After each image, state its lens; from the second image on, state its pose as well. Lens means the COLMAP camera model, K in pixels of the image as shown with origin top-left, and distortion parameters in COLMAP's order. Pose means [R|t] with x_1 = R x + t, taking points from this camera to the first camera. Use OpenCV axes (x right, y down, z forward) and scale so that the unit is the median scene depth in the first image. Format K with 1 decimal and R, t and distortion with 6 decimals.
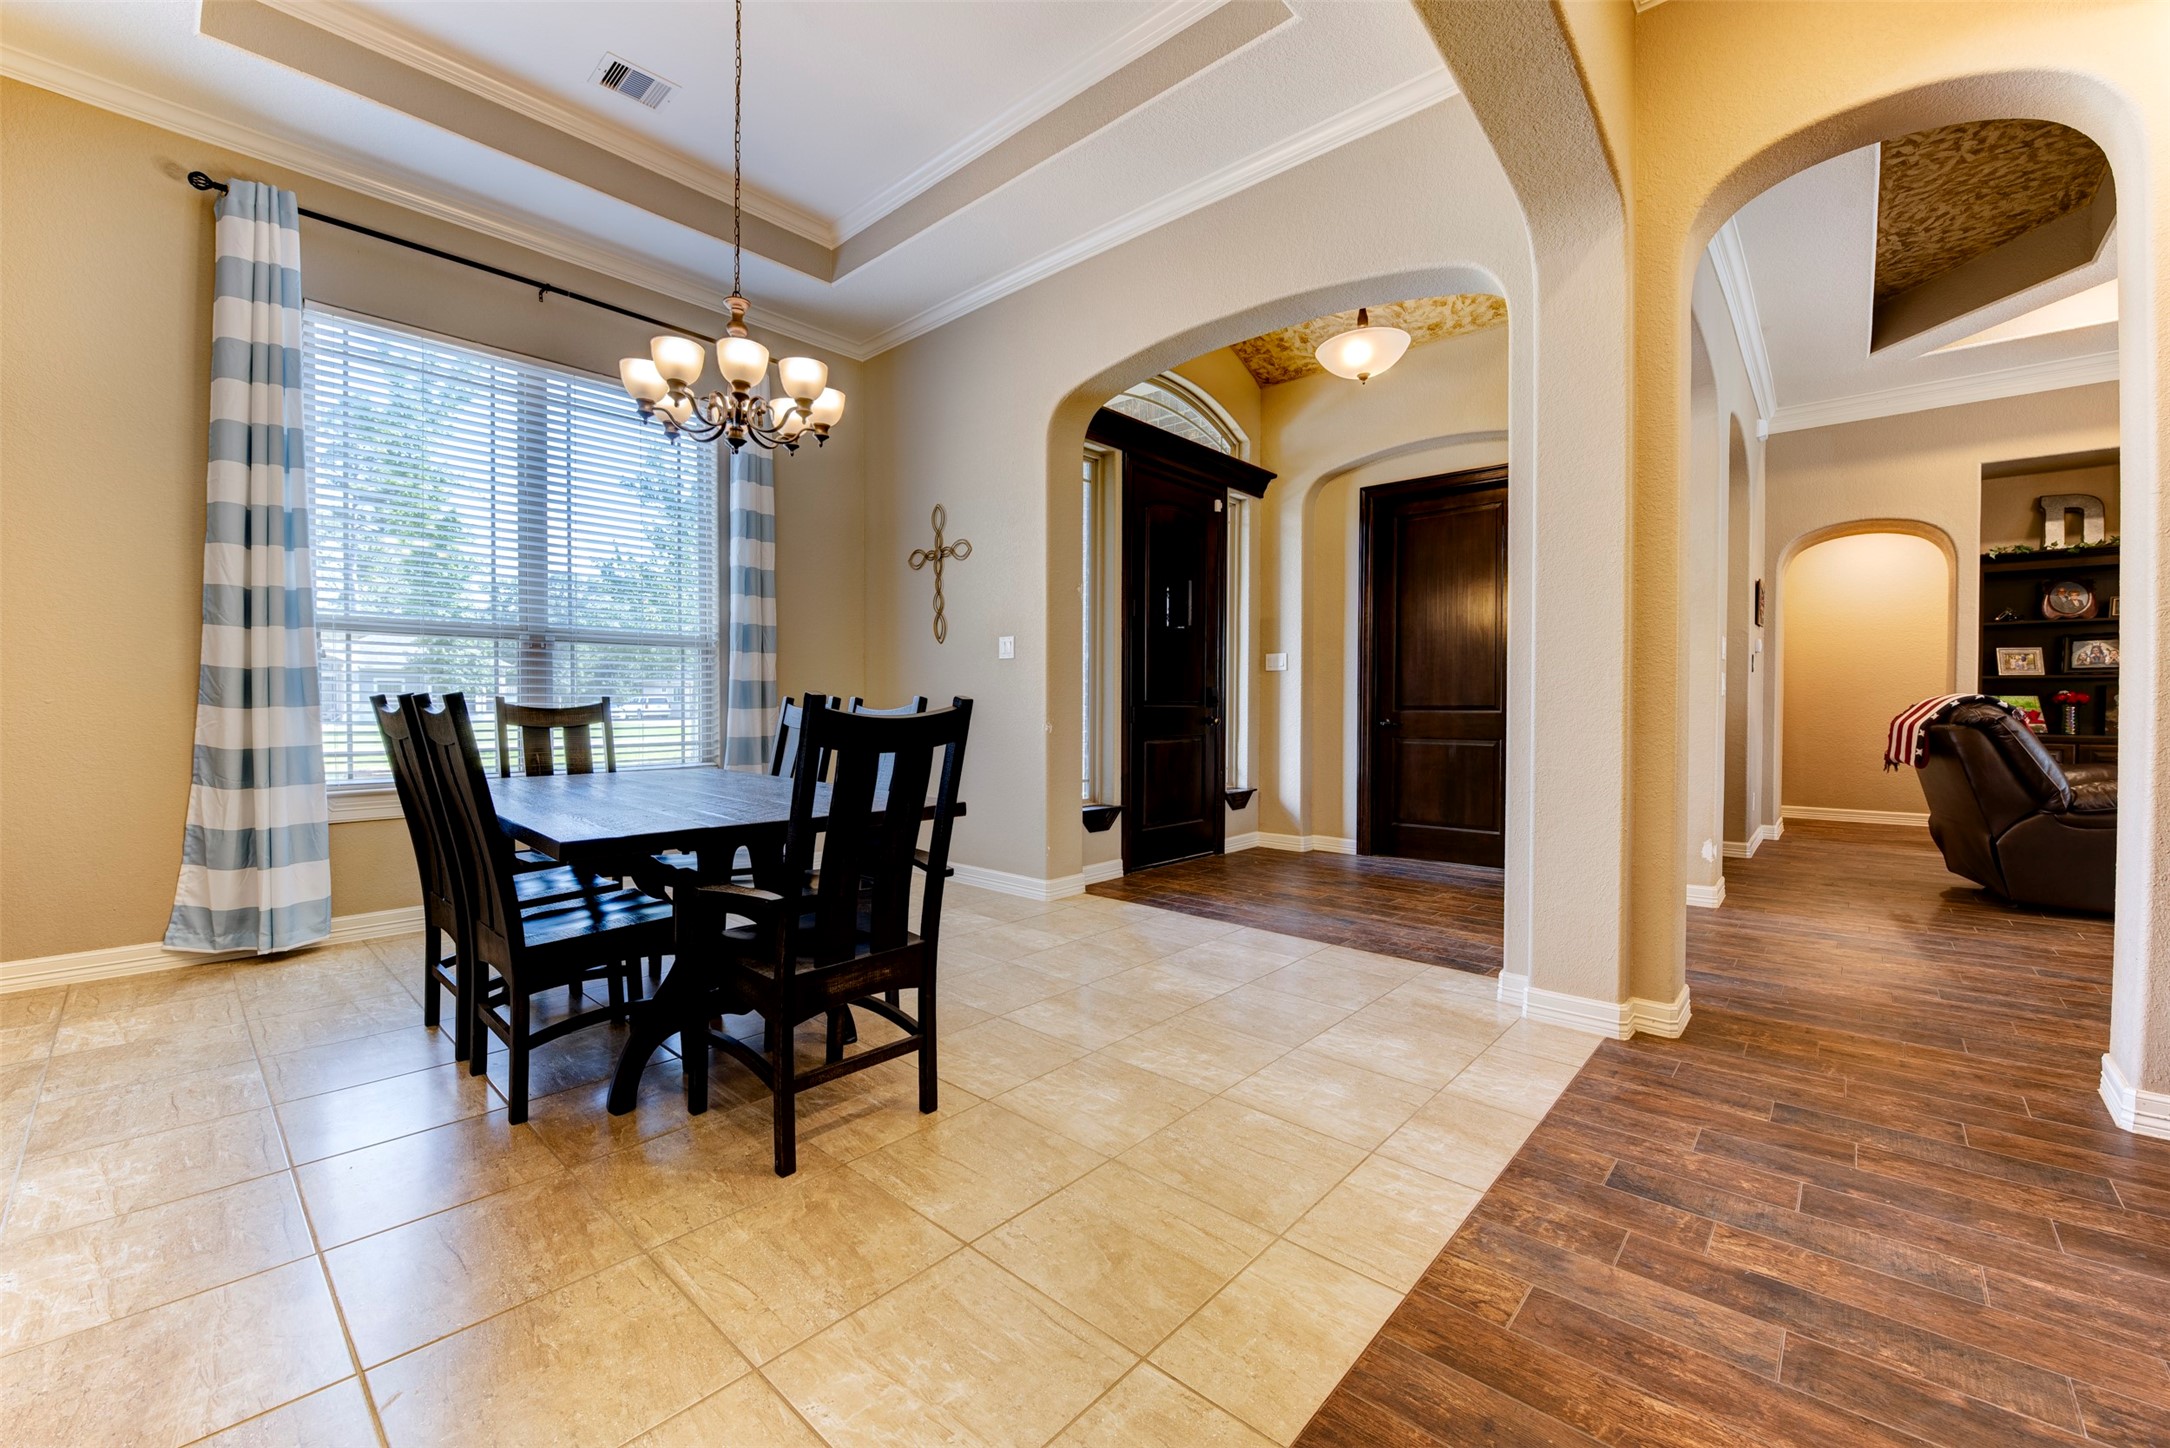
lens RADIAL K [[867.6, 0, 1080.7], [0, 867.6, 720.2], [0, 0, 1]] dist [-0.017984, -0.000501]
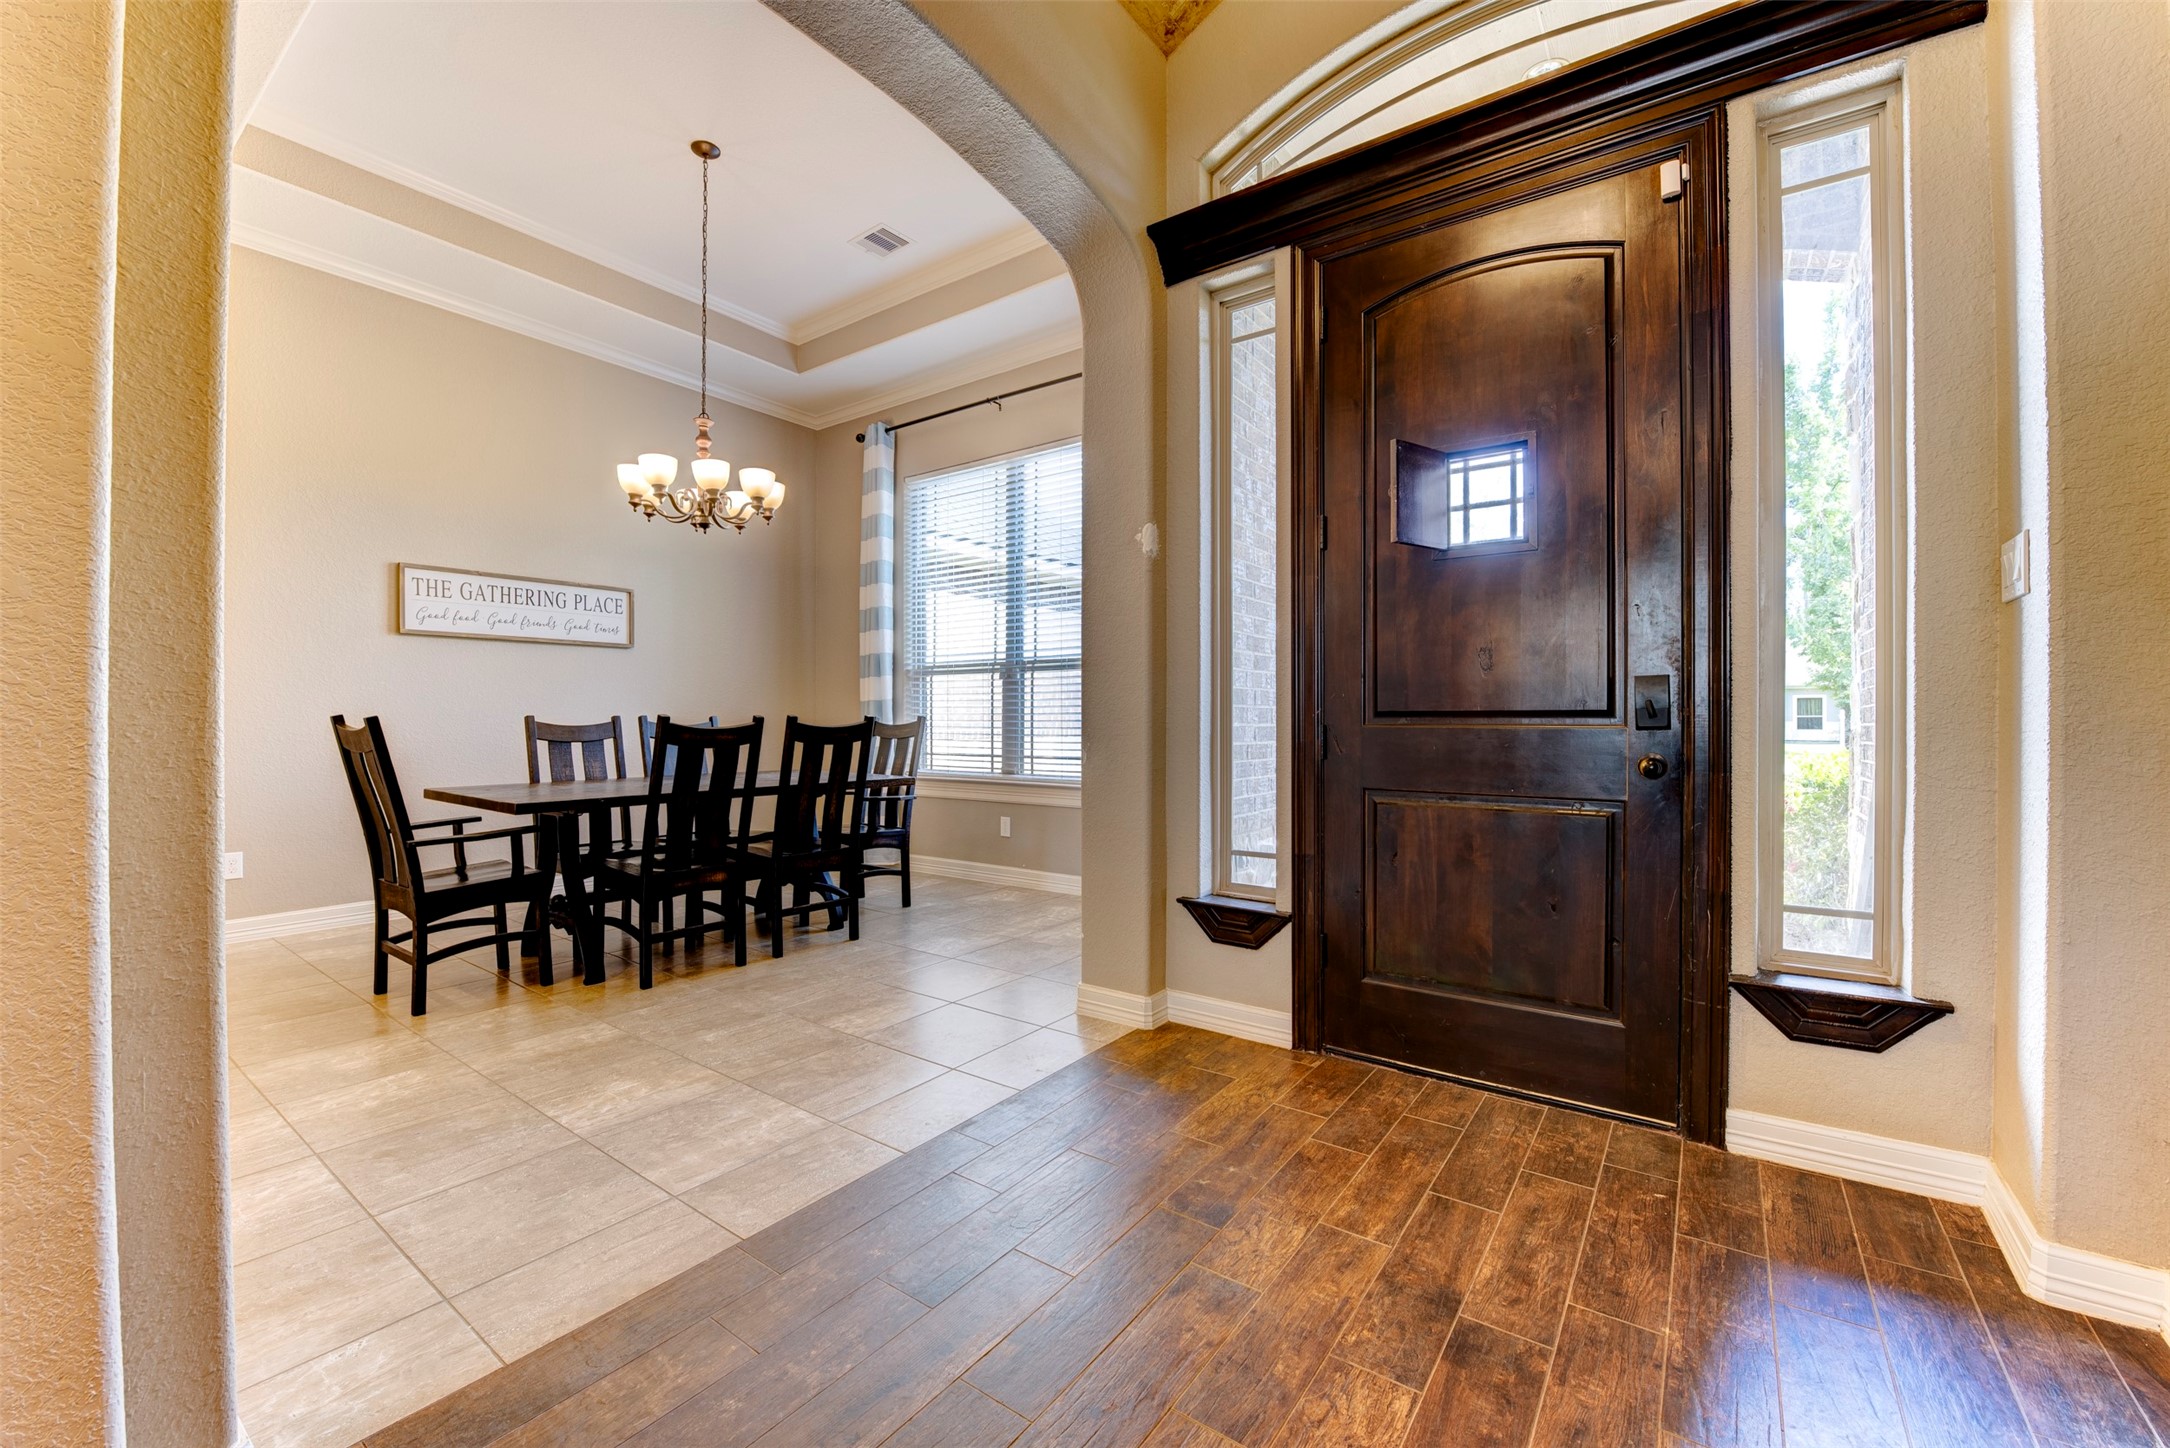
lens RADIAL K [[867.6, 0, 1080.7], [0, 867.6, 720.2], [0, 0, 1]] dist [-0.017984, -0.000501]
pose [[0.100921, -0.000785, -0.994894, 0.887171], [-0.014296, 0.999895, -0.002239, -0.024650], [0.994792, 0.014449, 0.100899, 1.302026]]
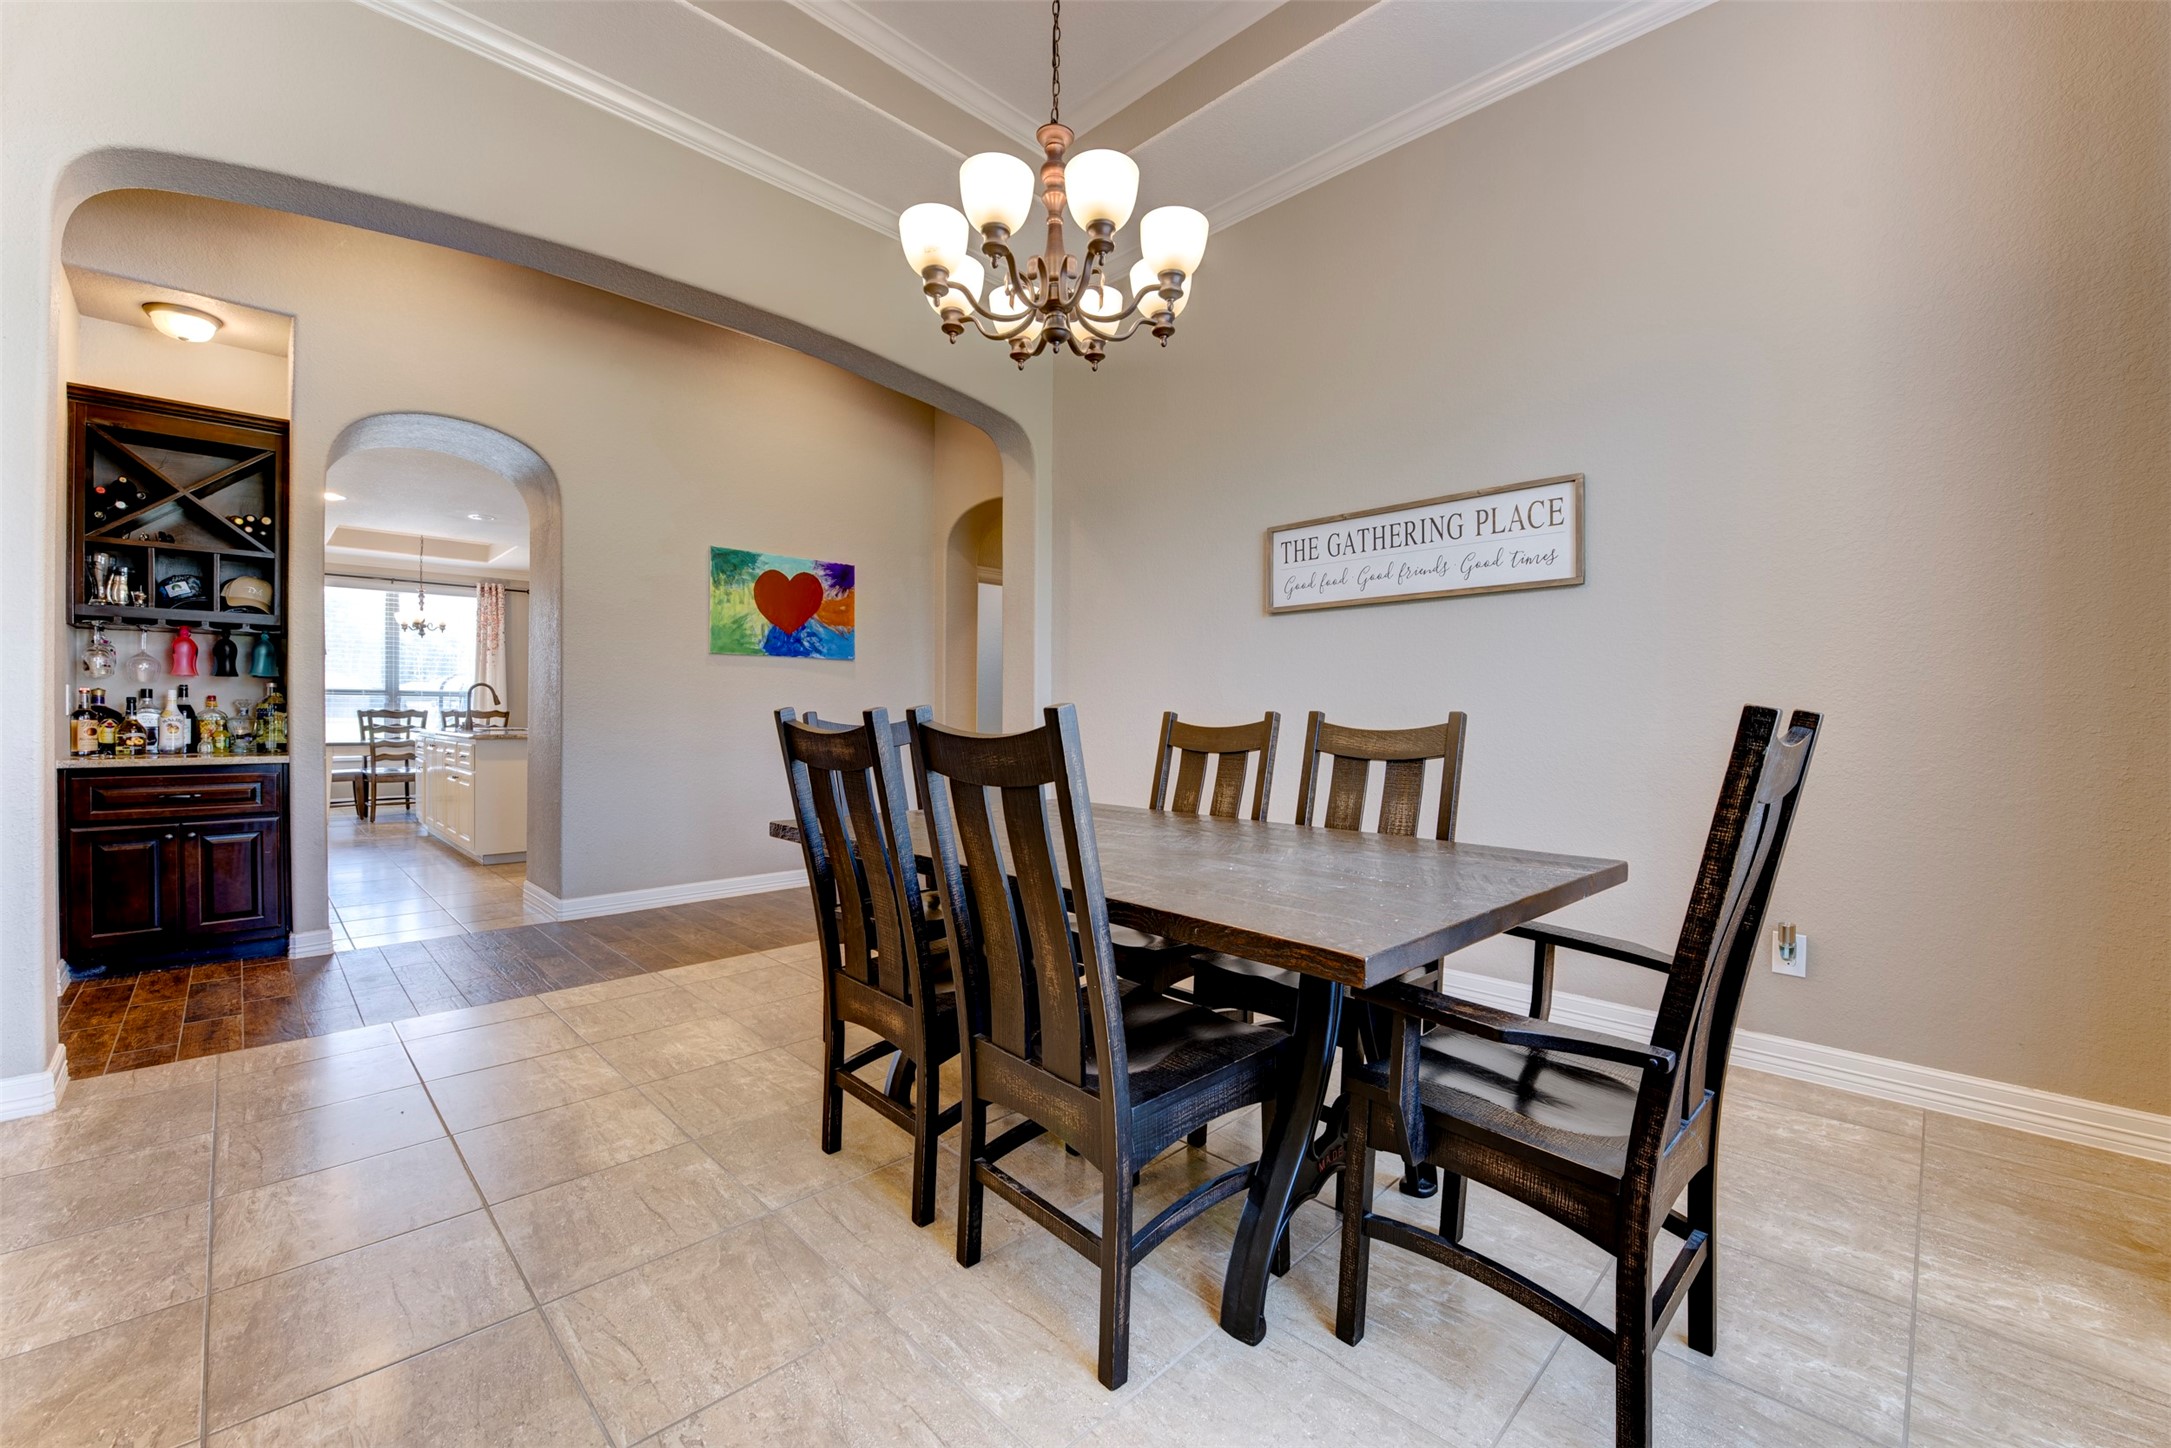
lens RADIAL K [[868.0, 0, 1081.2], [0, 868.0, 720.2], [0, 0, 1]] dist [-0.017984, -0.000501]
pose [[-0.998837, -0.006767, 0.047743, -0.407936], [-0.005925, 0.999825, 0.017750, -0.029003], [-0.047854, 0.017447, -0.998702, 1.517535]]
